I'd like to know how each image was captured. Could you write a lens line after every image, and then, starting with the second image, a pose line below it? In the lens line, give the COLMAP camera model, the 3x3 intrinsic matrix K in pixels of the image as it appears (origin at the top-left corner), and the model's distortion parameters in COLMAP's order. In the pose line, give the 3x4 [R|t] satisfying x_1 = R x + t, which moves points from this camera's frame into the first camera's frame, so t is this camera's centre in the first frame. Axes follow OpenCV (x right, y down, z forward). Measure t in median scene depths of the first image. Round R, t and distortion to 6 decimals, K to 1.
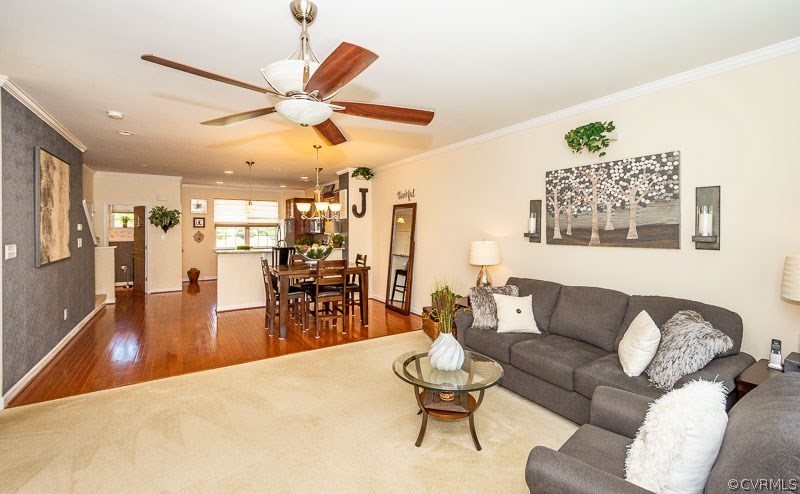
lens RADIAL K [[345.7, 0, 398.5], [0, 345.7, 231.7], [0, 0, 1]] dist [0.011536, -0.000514]
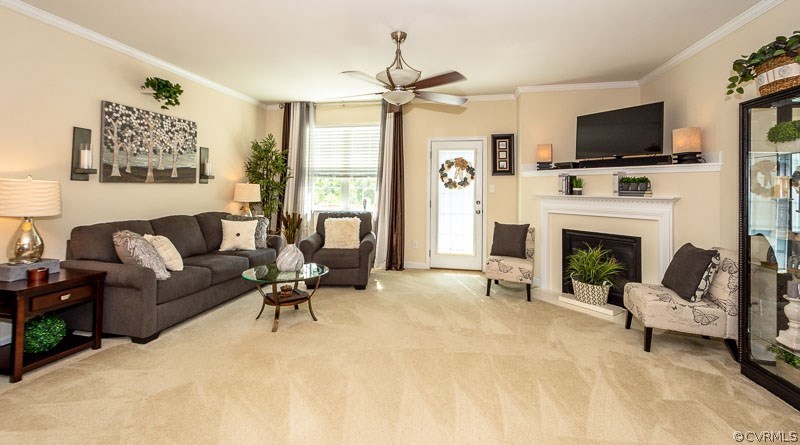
lens RADIAL K [[343.6, 0, 393.1], [0, 343.6, 180.6], [0, 0, 1]] dist [0.002012, 0.001376]
pose [[-0.706808, 0.009510, 0.707342, -0.780550], [-0.003664, 0.999847, -0.017104, 0.048129], [-0.707396, -0.014681, -0.706665, 1.201347]]
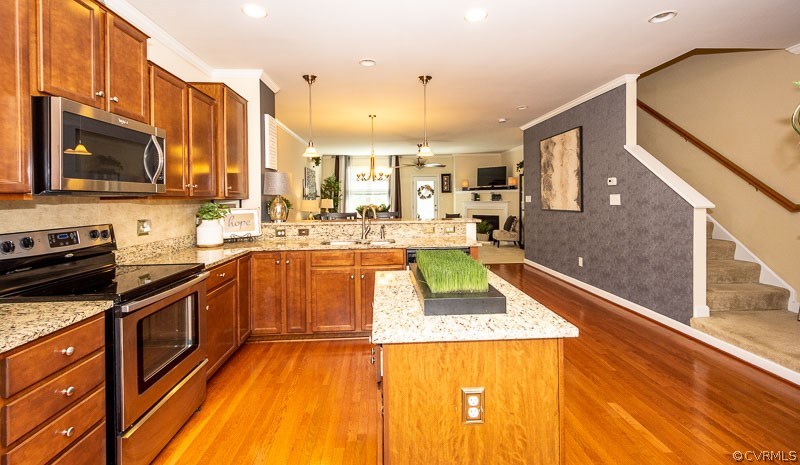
lens RADIAL K [[357.8, 0, 397.9], [0, 357.8, 195.5], [0, 0, 1]] dist [0.000505, -0.001451]
pose [[-0.872911, 0.015470, 0.487635, -1.298553], [0.016896, 0.999856, -0.001474, 0.020248], [-0.487587, 0.006952, -0.873046, 2.966887]]
